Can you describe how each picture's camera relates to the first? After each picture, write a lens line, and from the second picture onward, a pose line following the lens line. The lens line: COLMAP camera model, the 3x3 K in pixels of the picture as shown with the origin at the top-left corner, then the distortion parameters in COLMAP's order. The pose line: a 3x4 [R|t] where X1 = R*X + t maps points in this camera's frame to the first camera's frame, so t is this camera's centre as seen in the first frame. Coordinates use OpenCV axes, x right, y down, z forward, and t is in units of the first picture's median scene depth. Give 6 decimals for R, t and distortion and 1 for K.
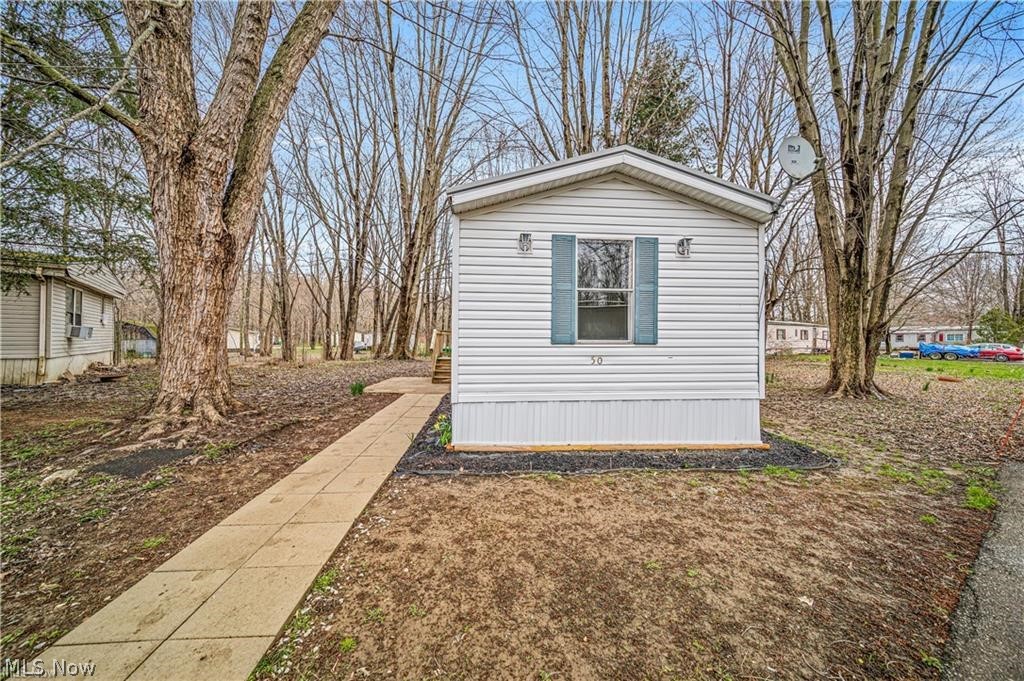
lens RADIAL K [[372.8, 0, 515.8], [0, 372.8, 337.7], [0, 0, 1]] dist [-0.002300, -0.000510]
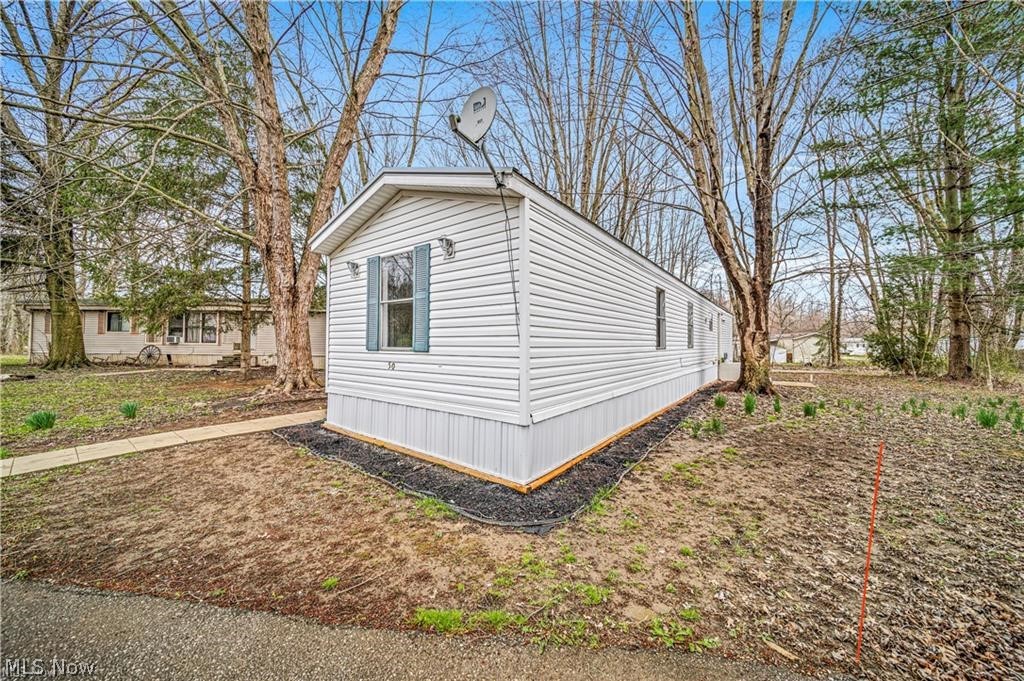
lens RADIAL K [[372.8, 0, 502.5], [0, 372.8, 338.1], [0, 0, 1]] dist [-0.002300, -0.000510]
pose [[0.723678, -0.011957, -0.690034, 1.299808], [-0.000271, 0.999845, -0.017610, -0.002414], [0.690137, 0.012931, 0.723563, 0.464397]]
